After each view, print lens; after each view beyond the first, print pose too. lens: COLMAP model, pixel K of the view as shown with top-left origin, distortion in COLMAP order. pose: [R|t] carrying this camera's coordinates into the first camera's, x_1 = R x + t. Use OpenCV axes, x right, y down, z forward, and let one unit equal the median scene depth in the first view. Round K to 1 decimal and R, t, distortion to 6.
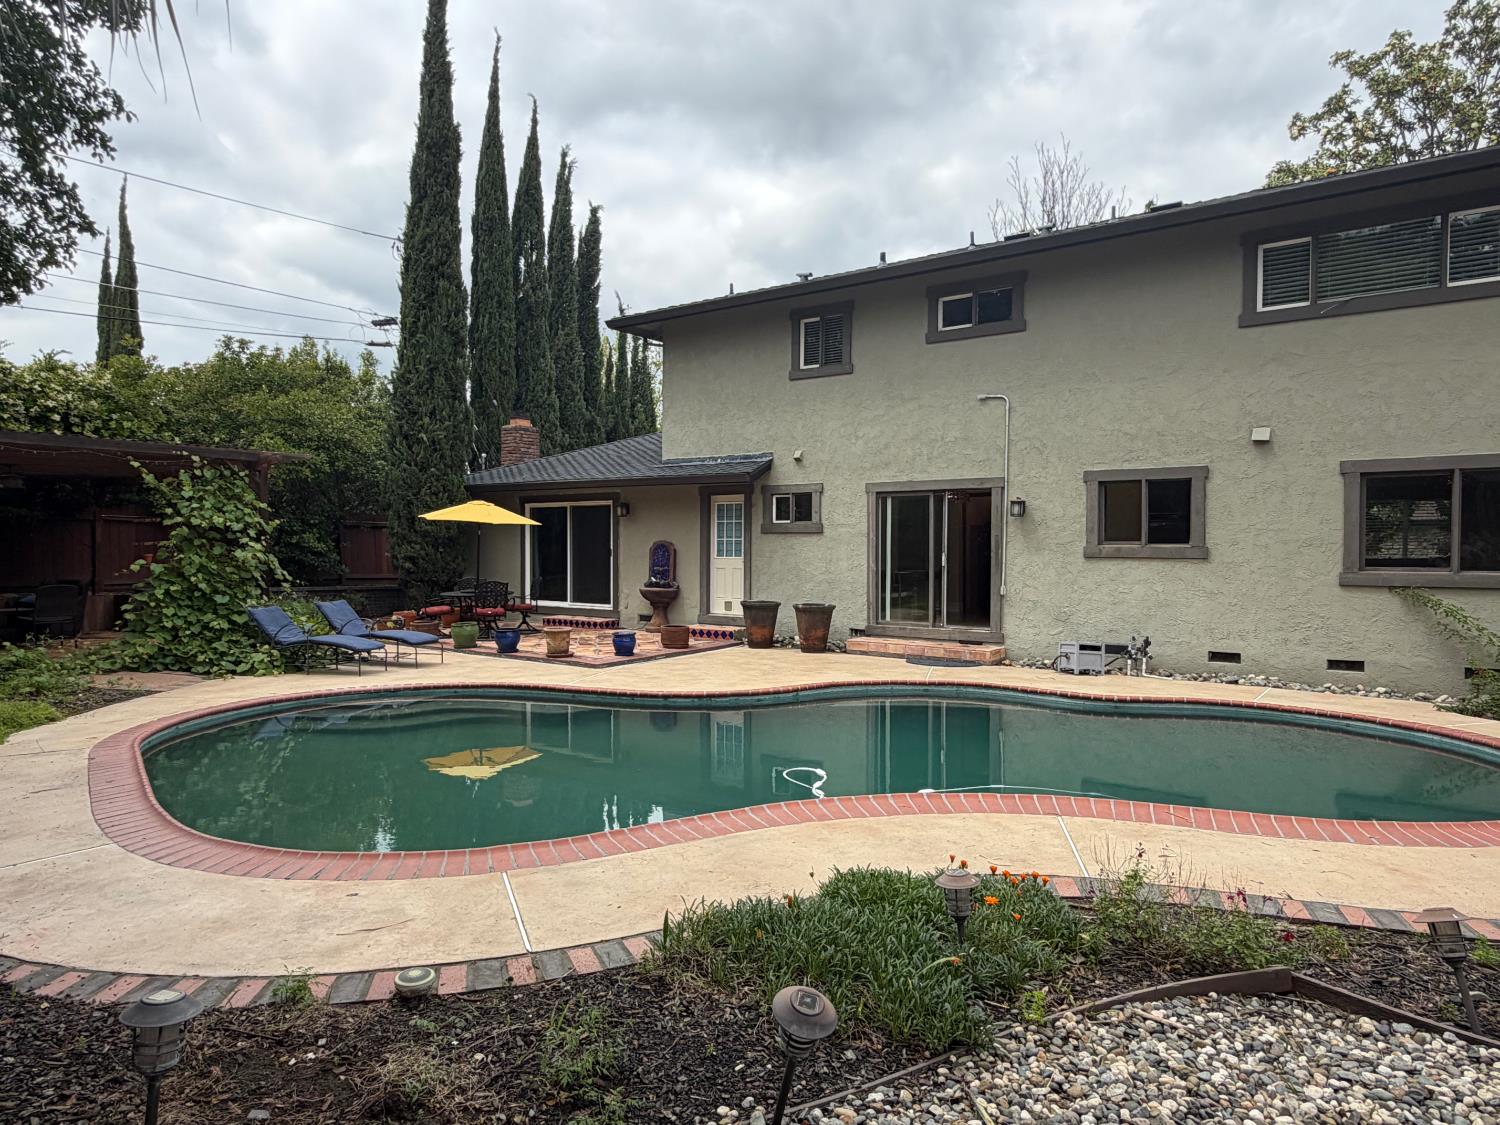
lens RADIAL K [[934.2, 0, 745.3], [0, 934.2, 556.9], [0, 0, 1]] dist [0.003386, 0.004407]
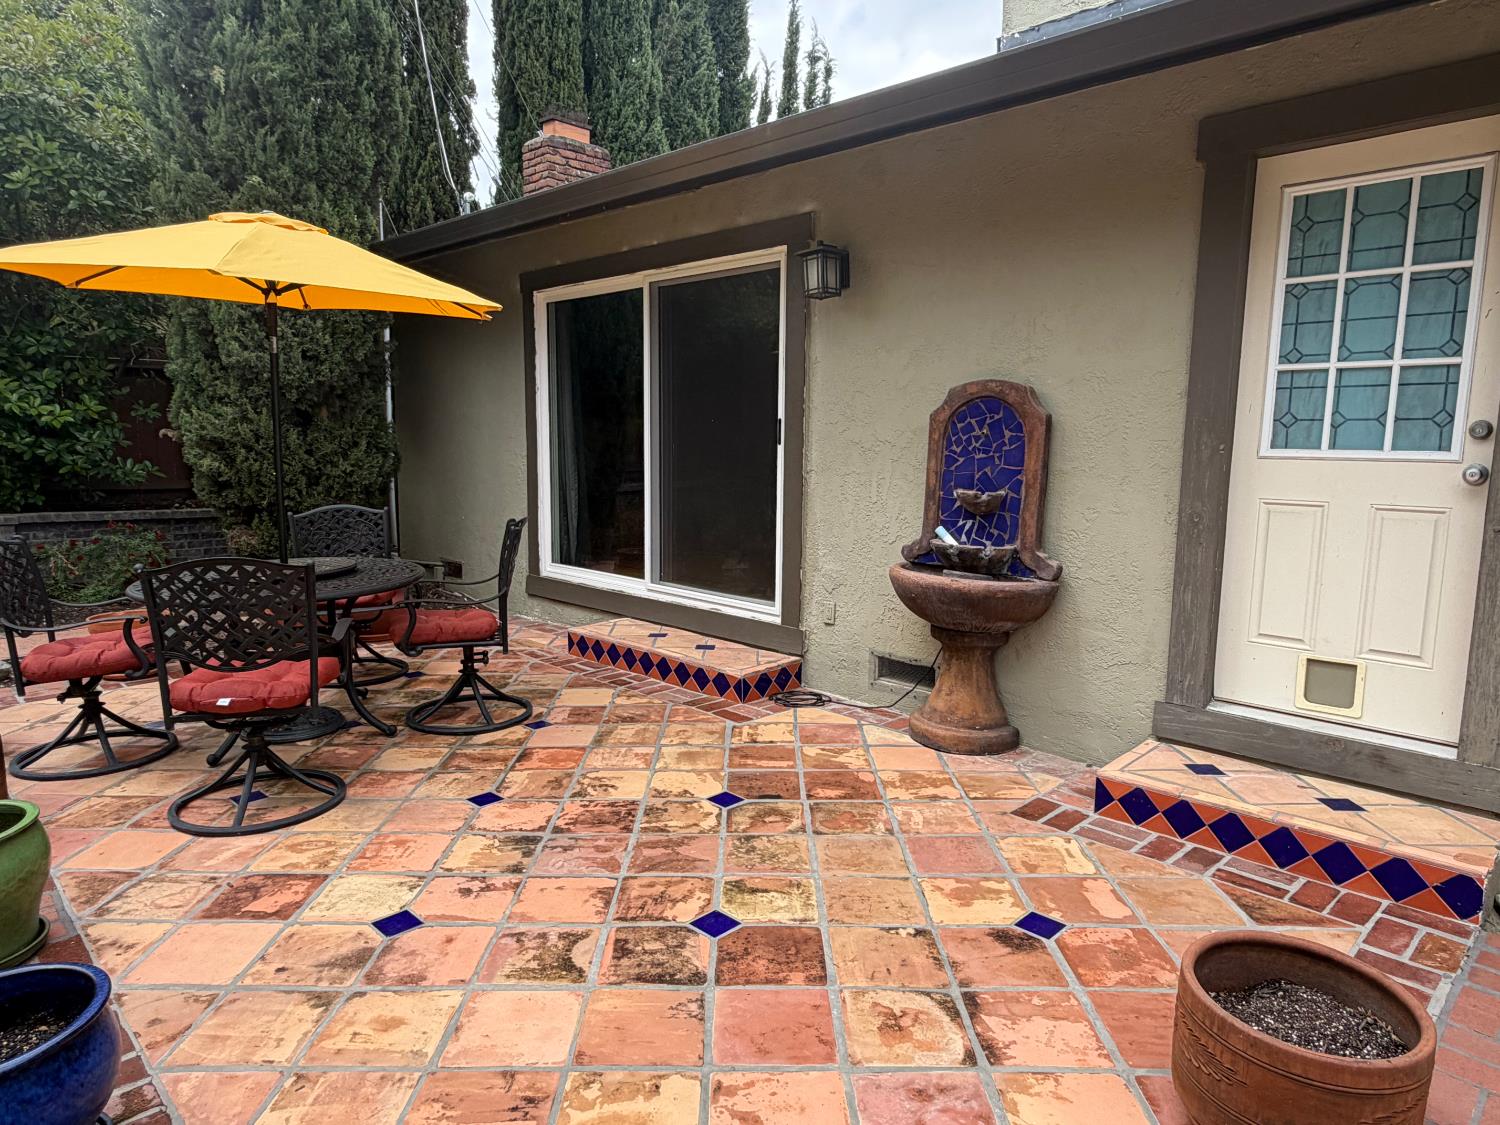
lens RADIAL K [[934.2, 0, 754.5], [0, 934.2, 559.6], [0, 0, 1]] dist [0.003386, 0.004407]
pose [[0.989266, 0.027363, -0.143541, -0.109325], [-0.010548, 0.993120, 0.116621, 0.001149], [0.145744, -0.113855, 0.982749, 0.714803]]
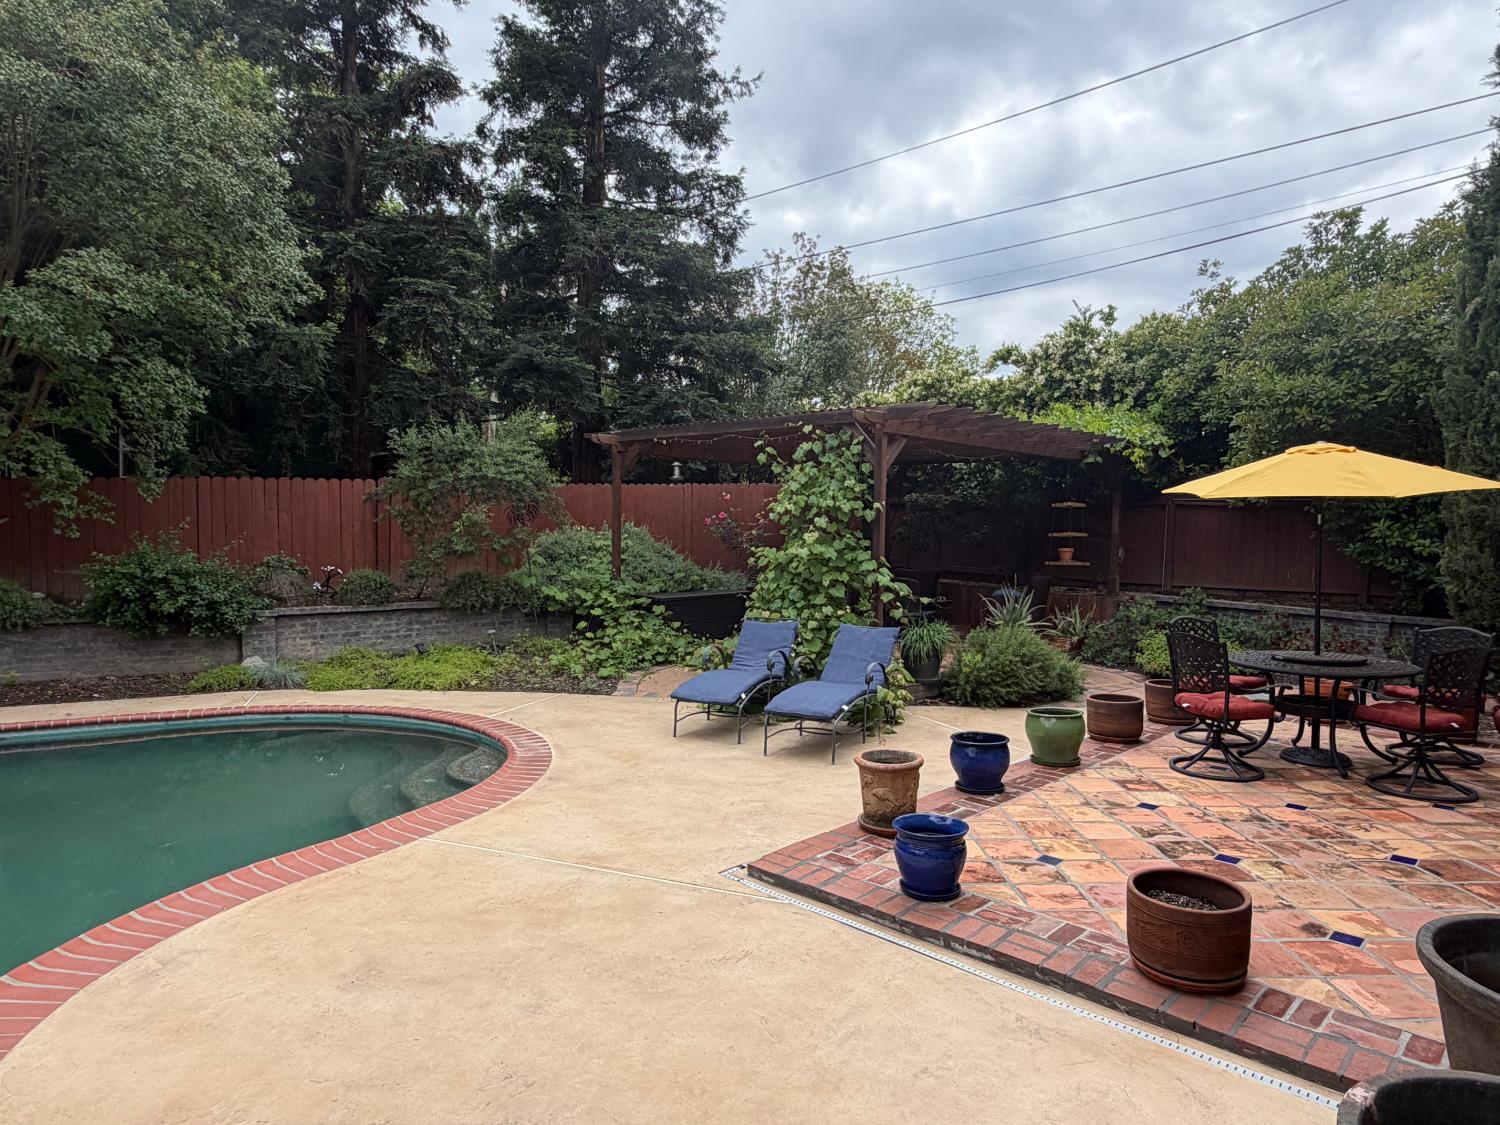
lens RADIAL K [[934.2, 0, 749.8], [0, 934.2, 561.8], [0, 0, 1]] dist [0.003386, 0.004407]
pose [[-0.118171, 0.042778, -0.992071, 0.157481], [-0.027020, 0.998563, 0.046276, -0.018557], [0.992626, 0.032275, -0.116846, 0.748293]]
